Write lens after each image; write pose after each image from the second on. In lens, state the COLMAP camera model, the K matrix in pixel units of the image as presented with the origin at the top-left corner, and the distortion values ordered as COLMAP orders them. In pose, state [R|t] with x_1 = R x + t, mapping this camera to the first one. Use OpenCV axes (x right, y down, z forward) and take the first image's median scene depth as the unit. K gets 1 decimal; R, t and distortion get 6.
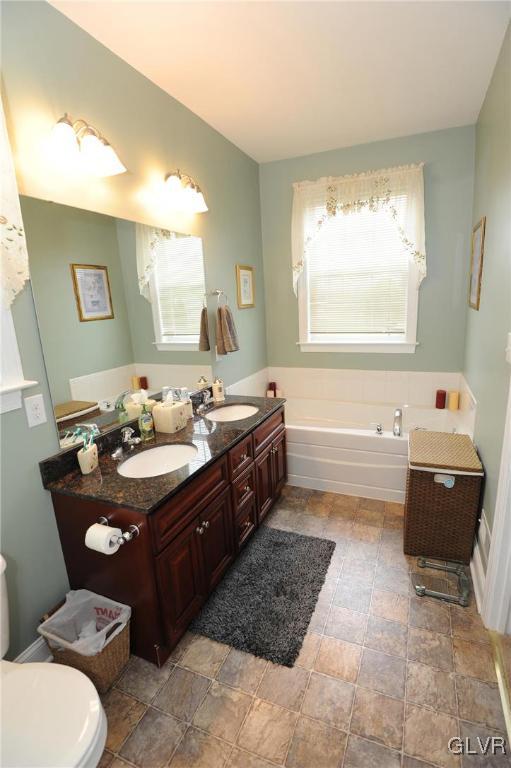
lens RADIAL K [[368.6, 0, 261.1], [0, 368.6, 383.3], [0, 0, 1]] dist [-0.000636, -0.000390]
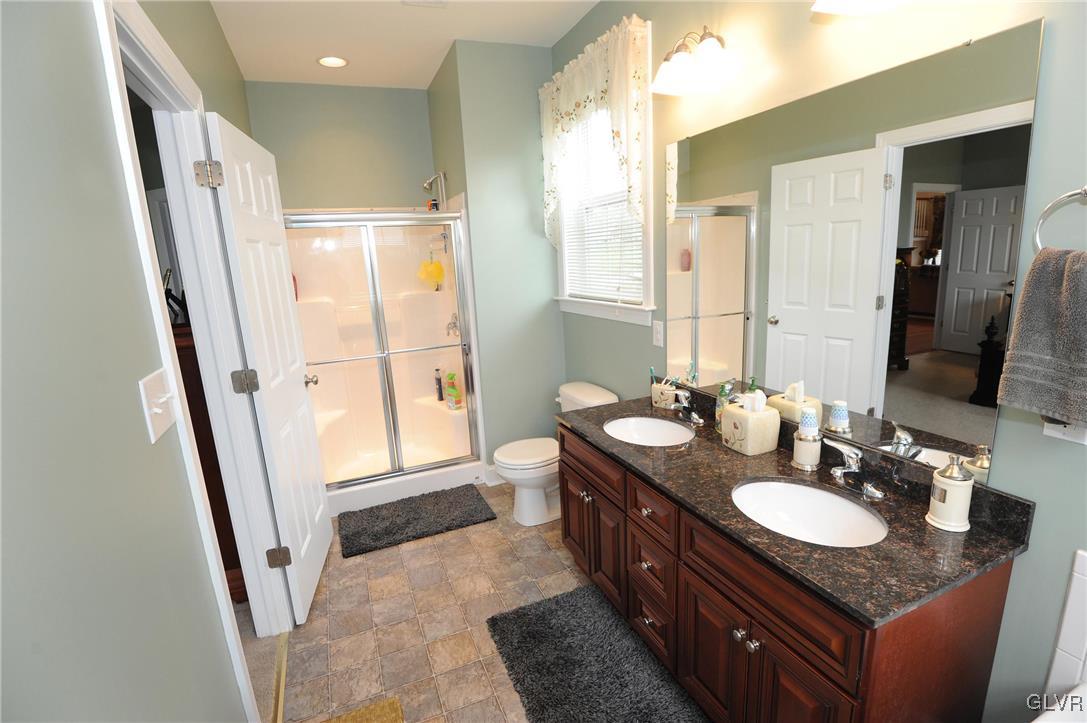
lens RADIAL K [[521.7, 0, 552.0], [0, 521.7, 362.1], [0, 0, 1]] dist [-0.000636, -0.000390]
pose [[-0.681817, 0.225059, -0.696041, 0.790138], [-0.089581, 0.918648, 0.384787, -0.444542], [0.726017, 0.324707, -0.606189, 1.747423]]
